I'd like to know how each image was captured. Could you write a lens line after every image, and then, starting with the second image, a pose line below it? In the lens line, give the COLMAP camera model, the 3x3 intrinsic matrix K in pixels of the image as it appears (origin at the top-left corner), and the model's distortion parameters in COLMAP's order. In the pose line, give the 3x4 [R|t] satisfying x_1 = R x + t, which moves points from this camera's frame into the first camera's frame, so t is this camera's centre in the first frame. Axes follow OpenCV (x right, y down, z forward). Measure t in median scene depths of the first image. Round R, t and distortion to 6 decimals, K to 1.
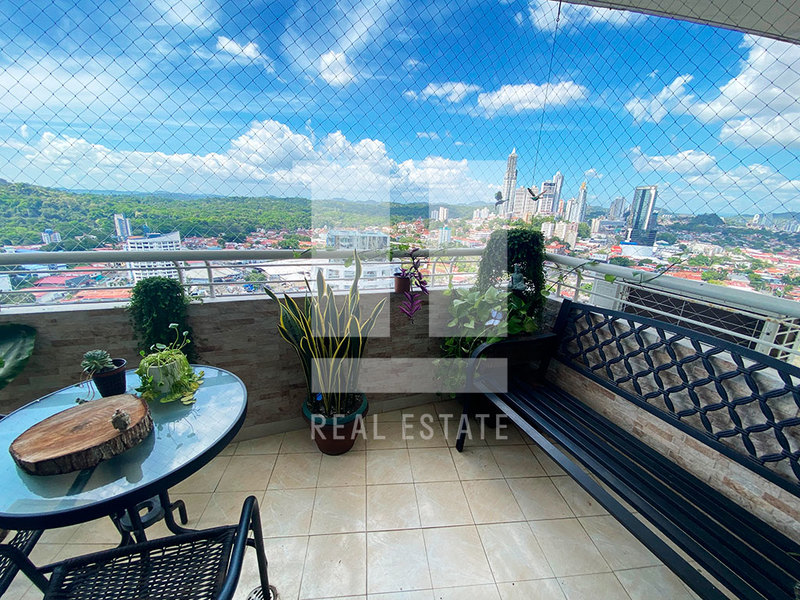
lens RADIAL K [[325.9, 0, 398.0], [0, 325.9, 300.0], [0, 0, 1]] dist [0.023587, -0.022055]
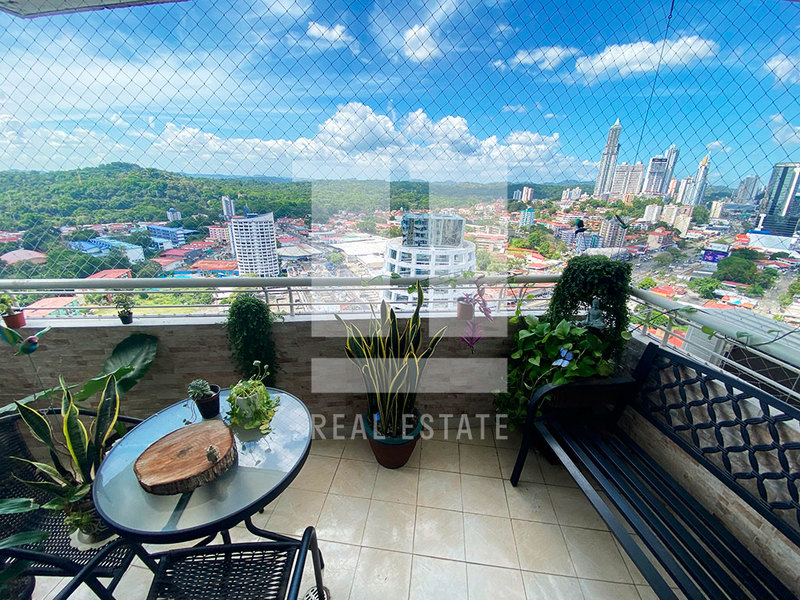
lens RADIAL K [[325.9, 0, 398.0], [0, 325.9, 300.0], [0, 0, 1]] dist [0.023587, -0.022055]
pose [[0.974944, 0.061354, -0.213823, 0.025332], [-0.049636, 0.996979, 0.059748, -0.136735], [0.216843, -0.047638, 0.975044, -0.009324]]
